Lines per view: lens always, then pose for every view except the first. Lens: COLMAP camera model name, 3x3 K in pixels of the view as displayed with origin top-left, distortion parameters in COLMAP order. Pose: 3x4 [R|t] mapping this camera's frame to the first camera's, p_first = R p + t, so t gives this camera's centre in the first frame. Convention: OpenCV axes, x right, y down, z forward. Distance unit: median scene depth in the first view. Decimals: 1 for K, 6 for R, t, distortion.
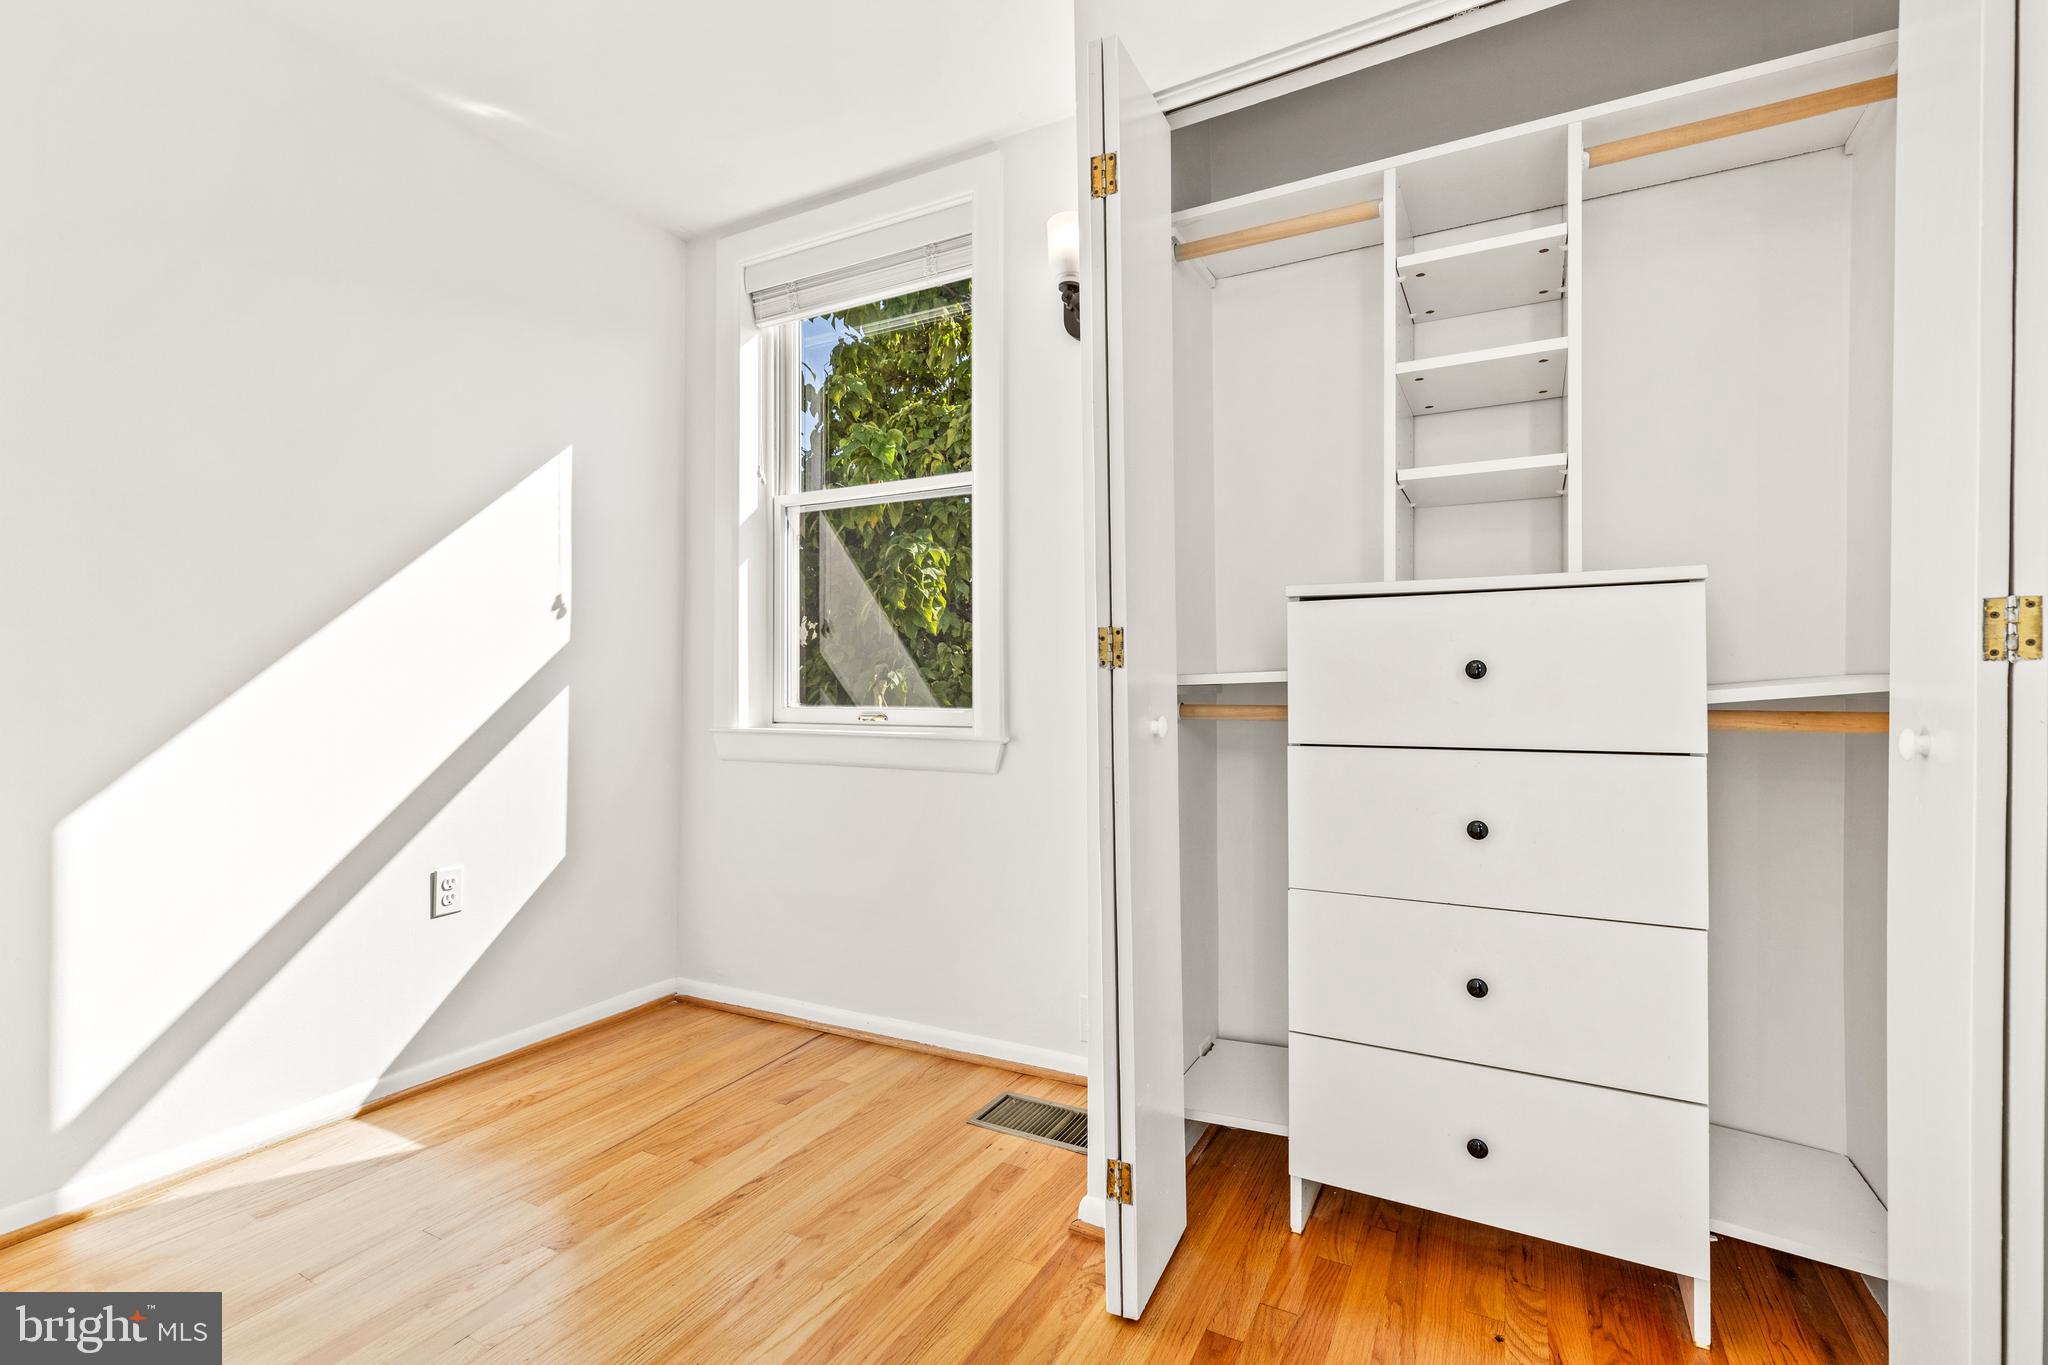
lens RADIAL K [[924.1, 0, 1021.9], [0, 924.1, 682.0], [0, 0, 1]] dist [-0.000403, -0.000034]
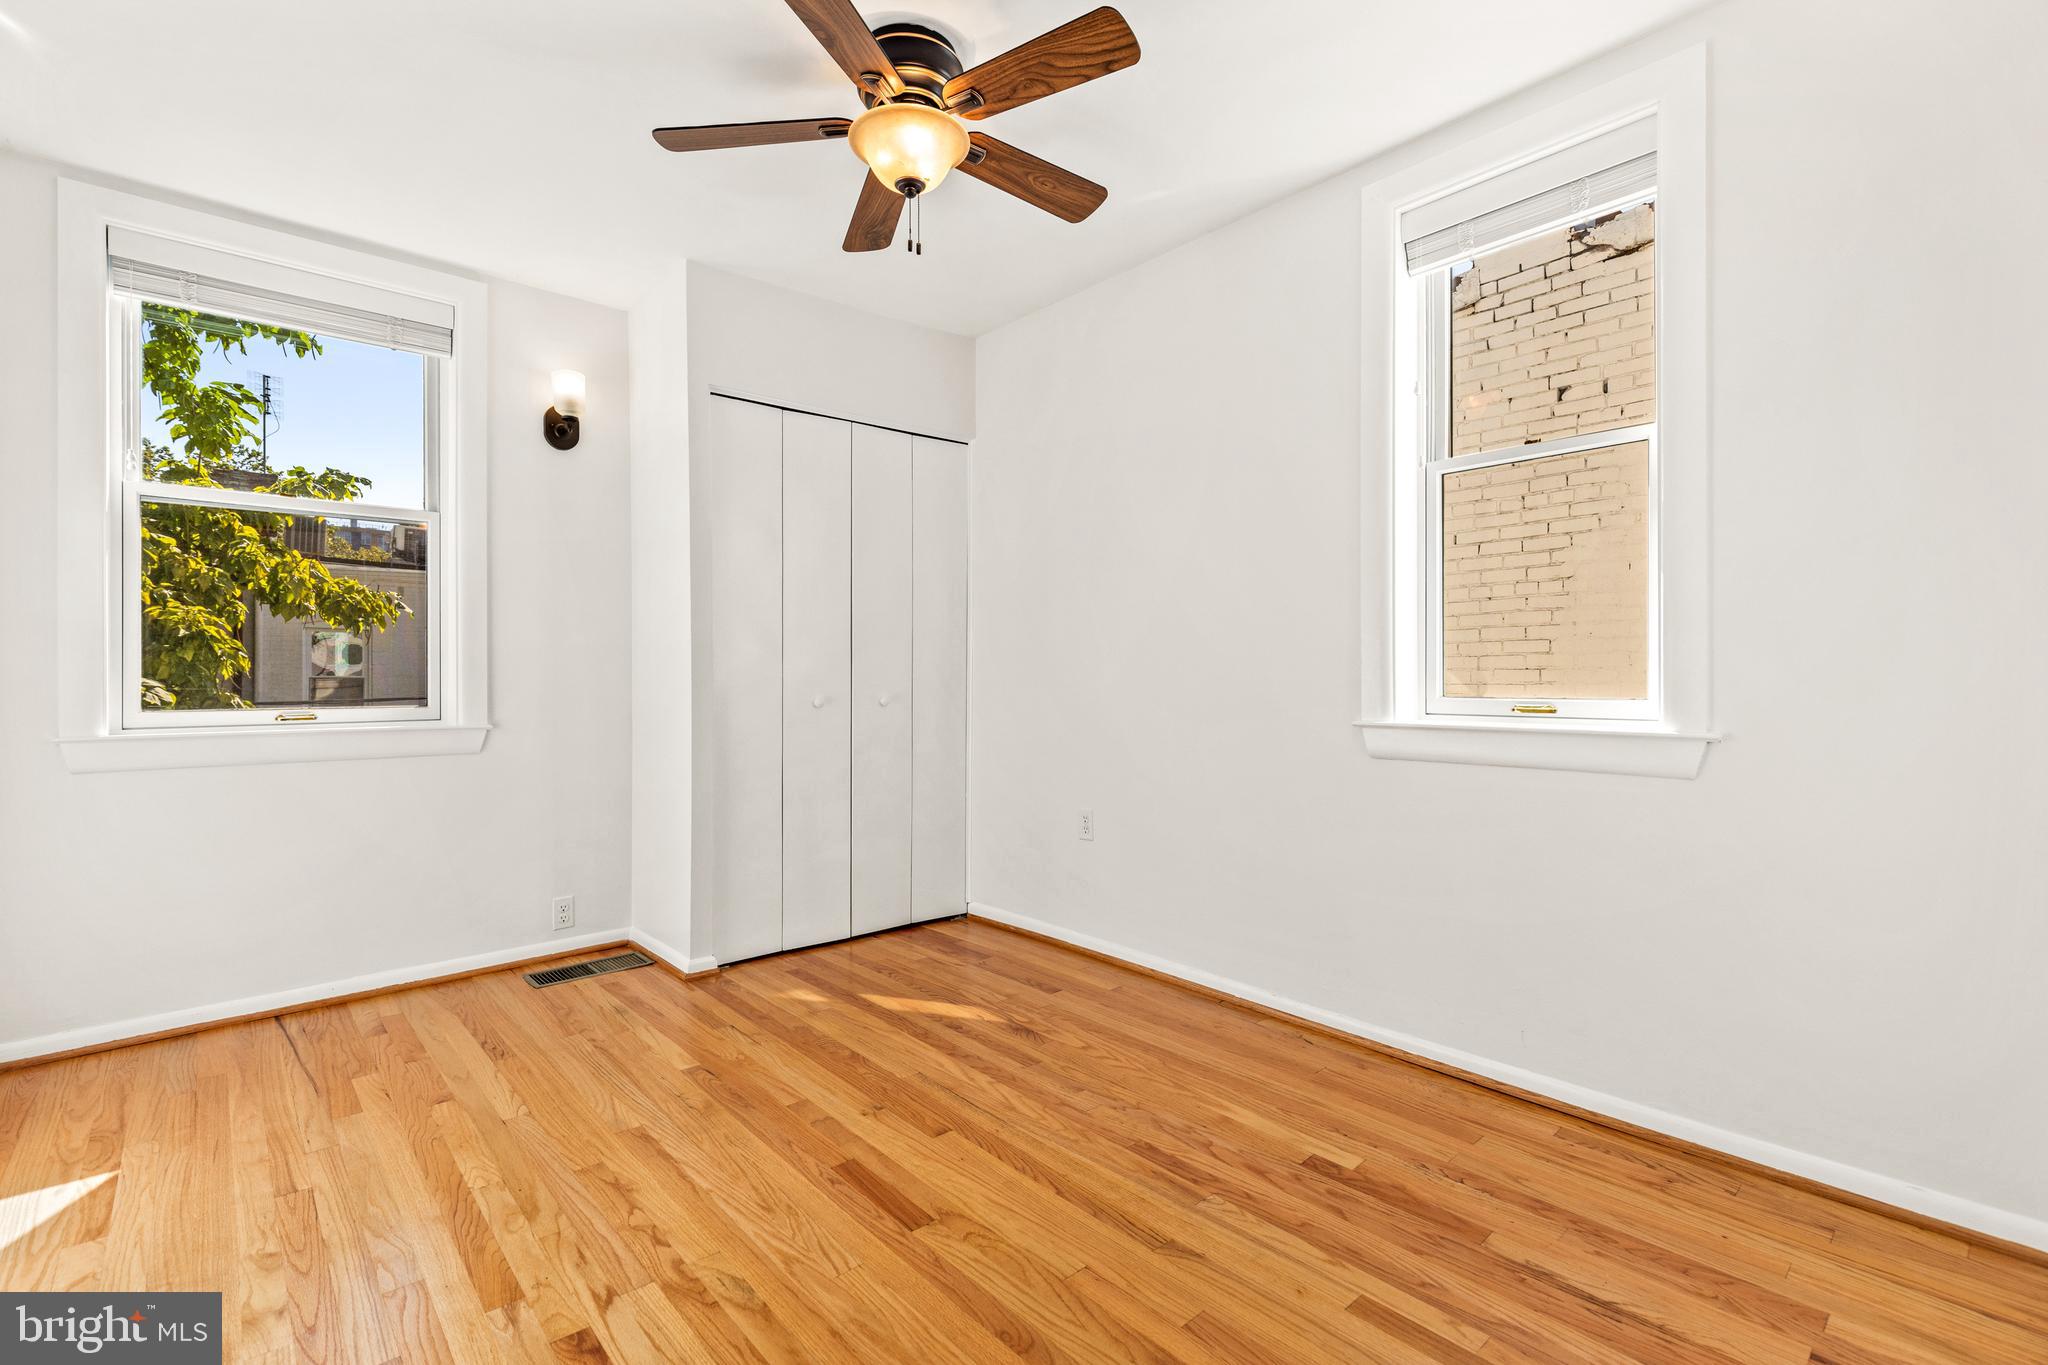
lens RADIAL K [[924.1, 0, 1022.0], [0, 924.1, 683.7], [0, 0, 1]] dist [-0.000403, -0.000034]
pose [[0.321577, 0.001524, 0.946882, -1.125742], [0.005499, 0.999979, -0.003477, 0.008896], [-0.946867, 0.006325, 0.321562, -0.176762]]
